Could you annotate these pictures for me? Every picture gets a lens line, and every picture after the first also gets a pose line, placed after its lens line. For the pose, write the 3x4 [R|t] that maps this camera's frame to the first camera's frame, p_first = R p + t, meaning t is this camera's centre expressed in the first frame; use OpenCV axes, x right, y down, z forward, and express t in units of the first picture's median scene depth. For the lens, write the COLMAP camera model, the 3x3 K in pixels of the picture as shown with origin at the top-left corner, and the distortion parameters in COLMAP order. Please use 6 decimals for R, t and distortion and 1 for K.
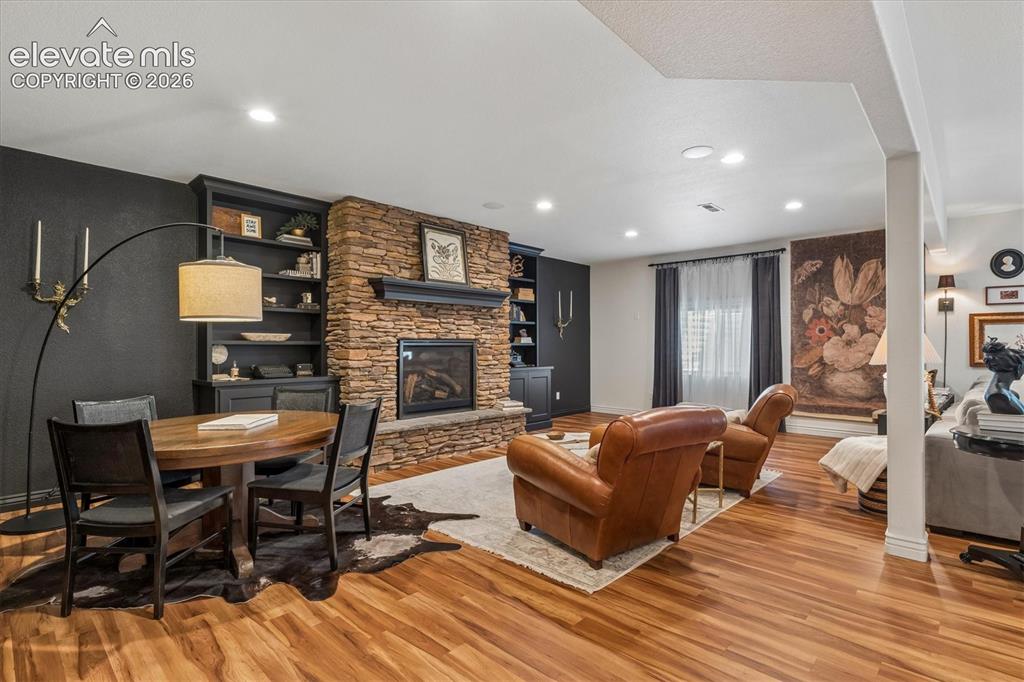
lens RADIAL K [[494.8, 0, 513.5], [0, 494.8, 344.7], [0, 0, 1]] dist [-0.002566, -0.000924]
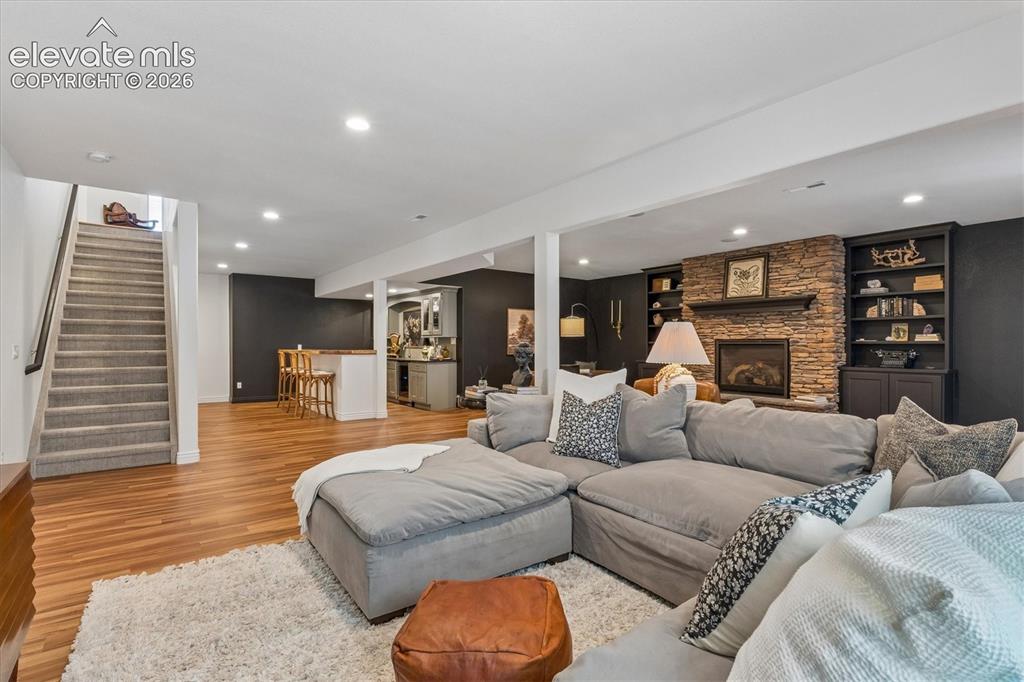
lens RADIAL K [[481.4, 0, 519.8], [0, 481.4, 343.7], [0, 0, 1]] dist [0.001722, -0.000015]
pose [[-0.153969, 0.002417, -0.988073, 1.243939], [0.006203, 0.999980, 0.001479, -0.005108], [0.988056, -0.005901, -0.153981, 0.590327]]
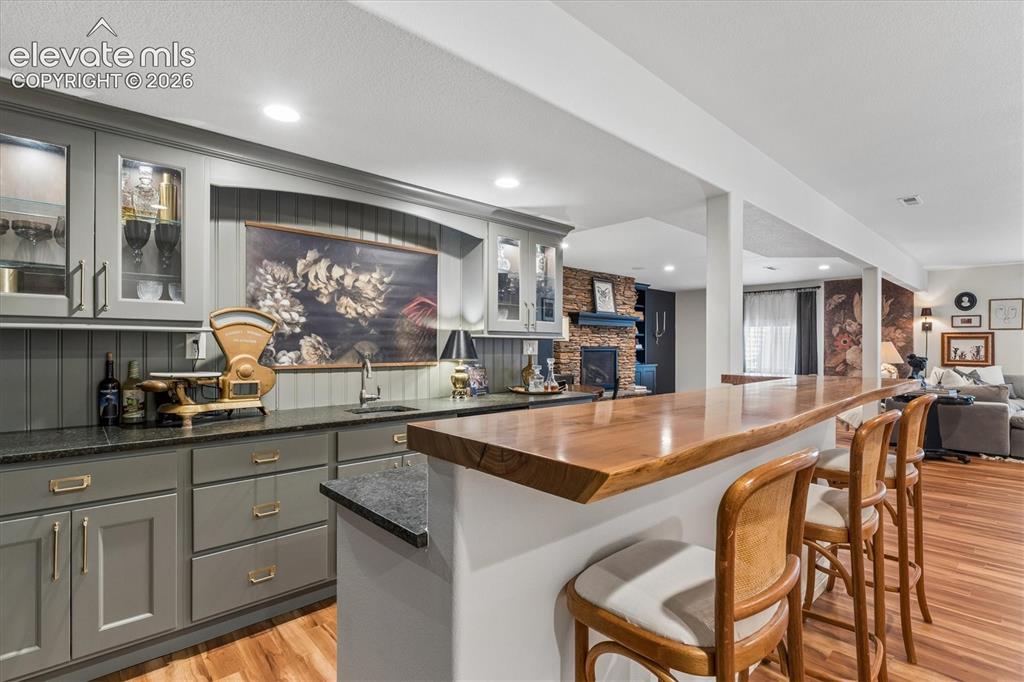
lens RADIAL K [[481.4, 0, 519.8], [0, 481.4, 343.7], [0, 0, 1]] dist [0.001722, -0.000015]
pose [[0.997583, 0.005551, -0.069266, -0.305911], [-0.005661, 0.999983, -0.001381, -0.017717], [0.069257, 0.001770, 0.997597, -0.620272]]
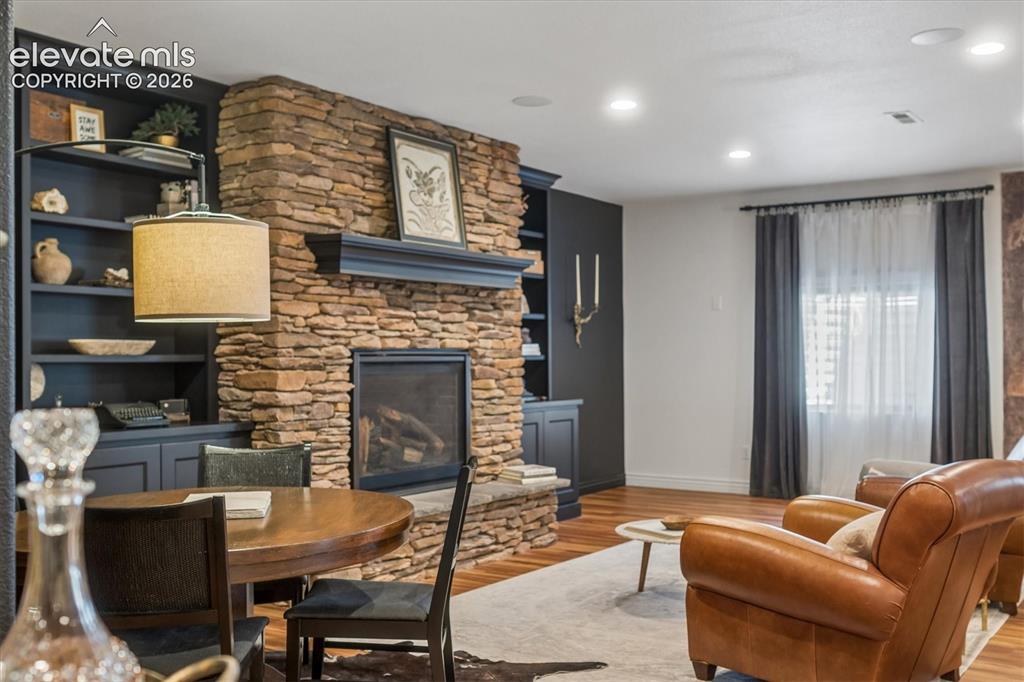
lens RADIAL K [[1043.5, 0, 512.0], [0, 1043.5, 341.0], [0, 0, 1]] dist [0.011816, -0.004725]
pose [[0.986439, -0.002033, 0.164115, -0.230096], [0.004178, 0.999910, -0.012726, -0.005568], [-0.164074, 0.013239, 0.986359, -0.105040]]
